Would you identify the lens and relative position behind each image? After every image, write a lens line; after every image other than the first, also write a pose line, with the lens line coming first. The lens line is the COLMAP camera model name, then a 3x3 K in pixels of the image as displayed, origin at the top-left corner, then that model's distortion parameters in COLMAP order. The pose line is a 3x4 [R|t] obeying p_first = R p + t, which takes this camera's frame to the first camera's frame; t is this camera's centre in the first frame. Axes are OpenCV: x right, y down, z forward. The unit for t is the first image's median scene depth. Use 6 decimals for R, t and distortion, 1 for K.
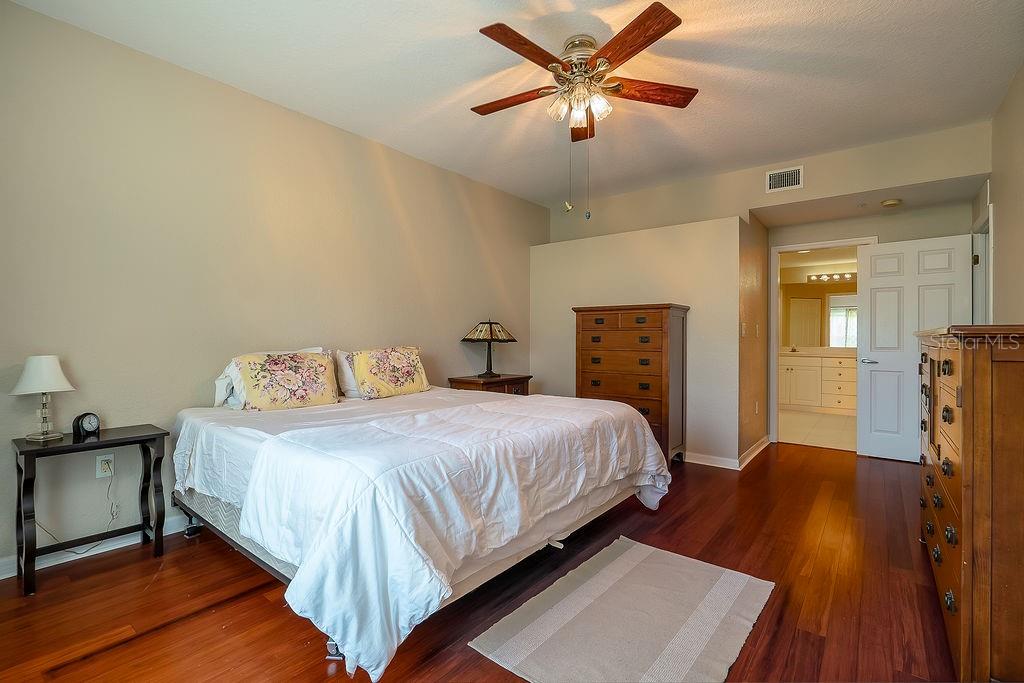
lens RADIAL K [[467.4, 0, 512.0], [0, 467.4, 337.0], [0, 0, 1]] dist [-0.009647, -0.000369]
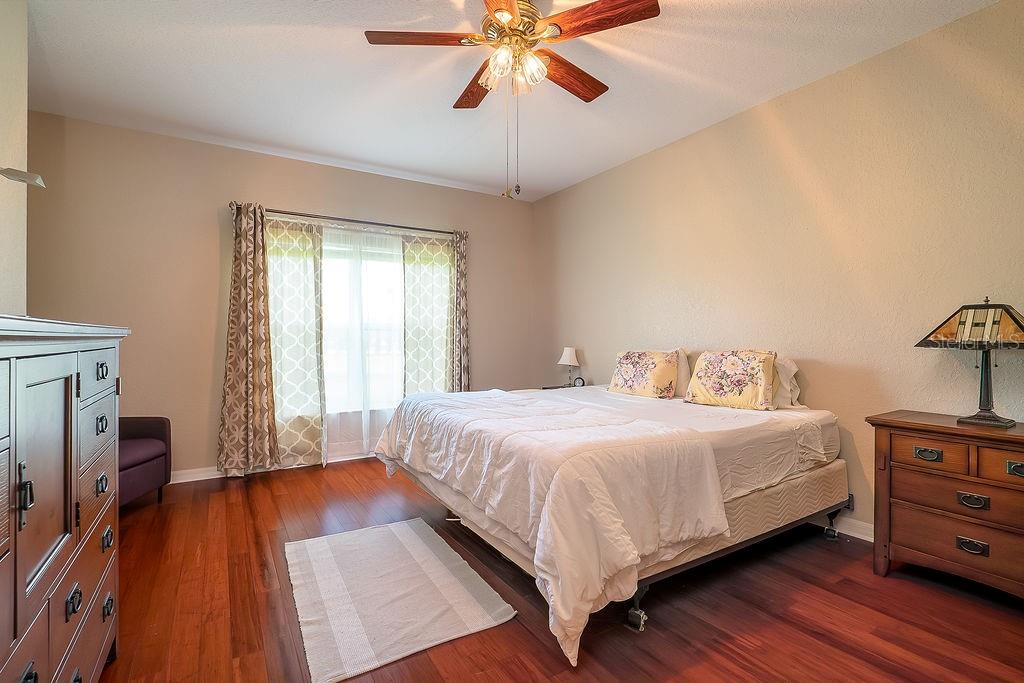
lens RADIAL K [[467.4, 0, 512.0], [0, 467.4, 337.0], [0, 0, 1]] dist [-0.009647, -0.000369]
pose [[-0.332860, -0.007623, -0.942946, 0.677548], [-0.001507, 0.999970, -0.007552, 0.005229], [0.942975, -0.001093, -0.332861, 0.908390]]
